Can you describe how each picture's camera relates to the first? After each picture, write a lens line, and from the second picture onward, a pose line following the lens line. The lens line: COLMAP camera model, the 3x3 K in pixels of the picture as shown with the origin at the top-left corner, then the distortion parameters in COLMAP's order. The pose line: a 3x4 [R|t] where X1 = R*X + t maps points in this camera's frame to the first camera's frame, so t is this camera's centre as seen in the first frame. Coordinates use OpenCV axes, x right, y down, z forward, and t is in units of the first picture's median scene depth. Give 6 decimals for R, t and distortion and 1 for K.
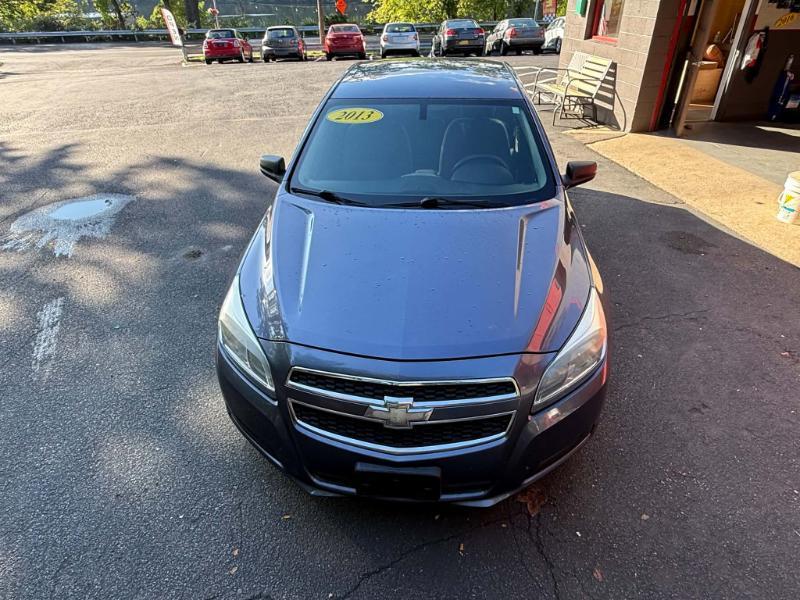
lens RADIAL K [[538.7, 0, 414.4], [0, 538.7, 308.3], [0, 0, 1]] dist [0.001132, -0.001188]
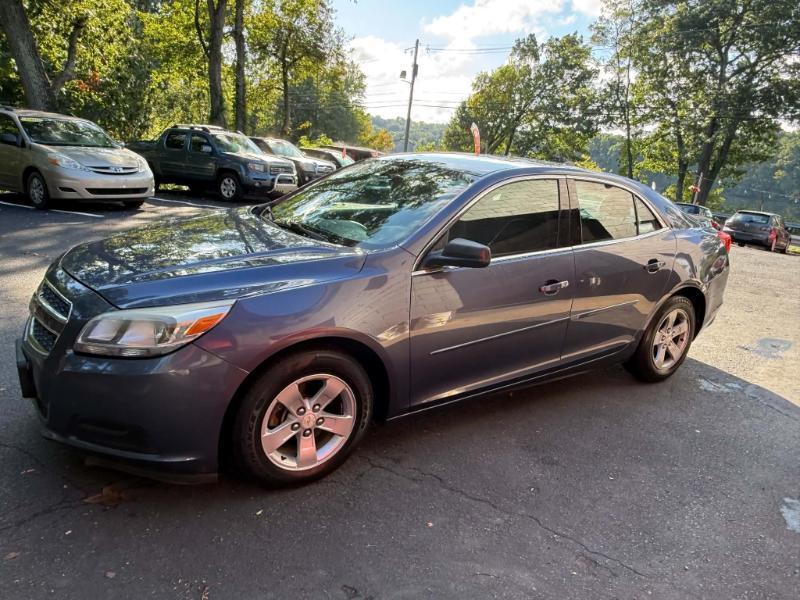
lens RADIAL K [[595.1, 0, 397.7], [0, 595.1, 294.6], [0, 0, 1]] dist [0.003386, -0.002710]
pose [[0.593714, 0.260061, -0.761493, 1.078734], [-0.507104, 0.855691, -0.103142, -0.069236], [0.624780, 0.447393, 0.639914, 0.469041]]
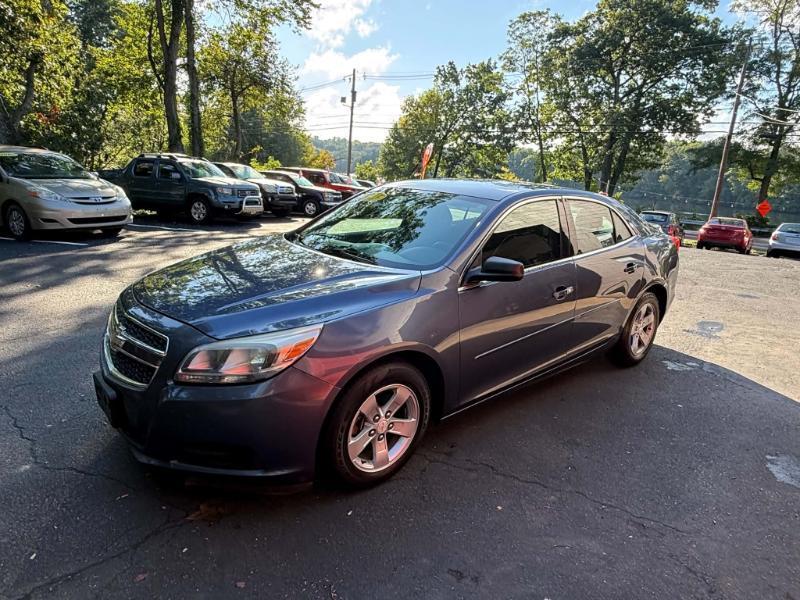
lens RADIAL K [[538.7, 0, 395.7], [0, 538.7, 293.6], [0, 0, 1]] dist [0.001132, -0.001188]
pose [[0.688443, 0.217899, -0.691785, 0.956722], [-0.440639, 0.883256, -0.160301, 0.010495], [0.576094, 0.415185, 0.704086, 0.313330]]
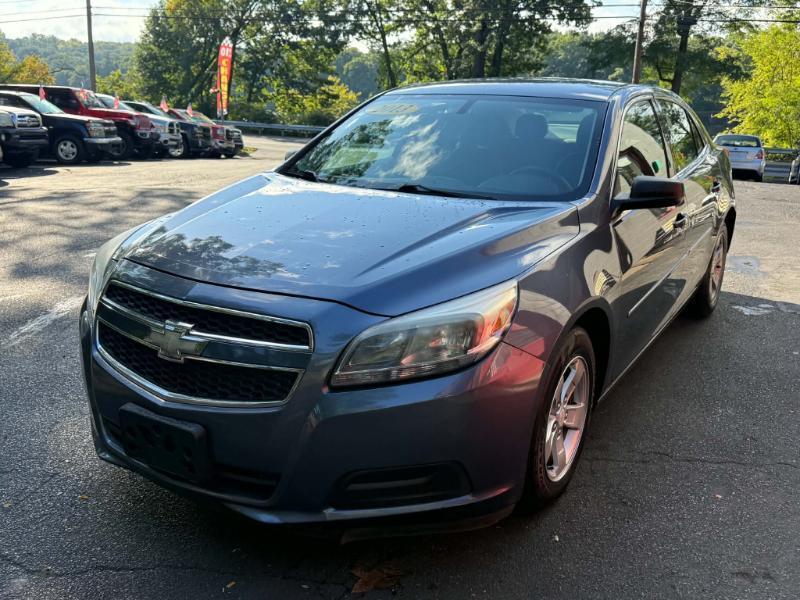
lens RADIAL K [[814.4, 0, 403.8], [0, 814.4, 299.2], [0, 0, 1]] dist [0.041788, 0.000000]
pose [[0.884054, 0.148880, -0.443038, 0.592093], [-0.277844, 0.929639, -0.242022, 0.247148], [0.375833, 0.337056, 0.863217, 0.032541]]
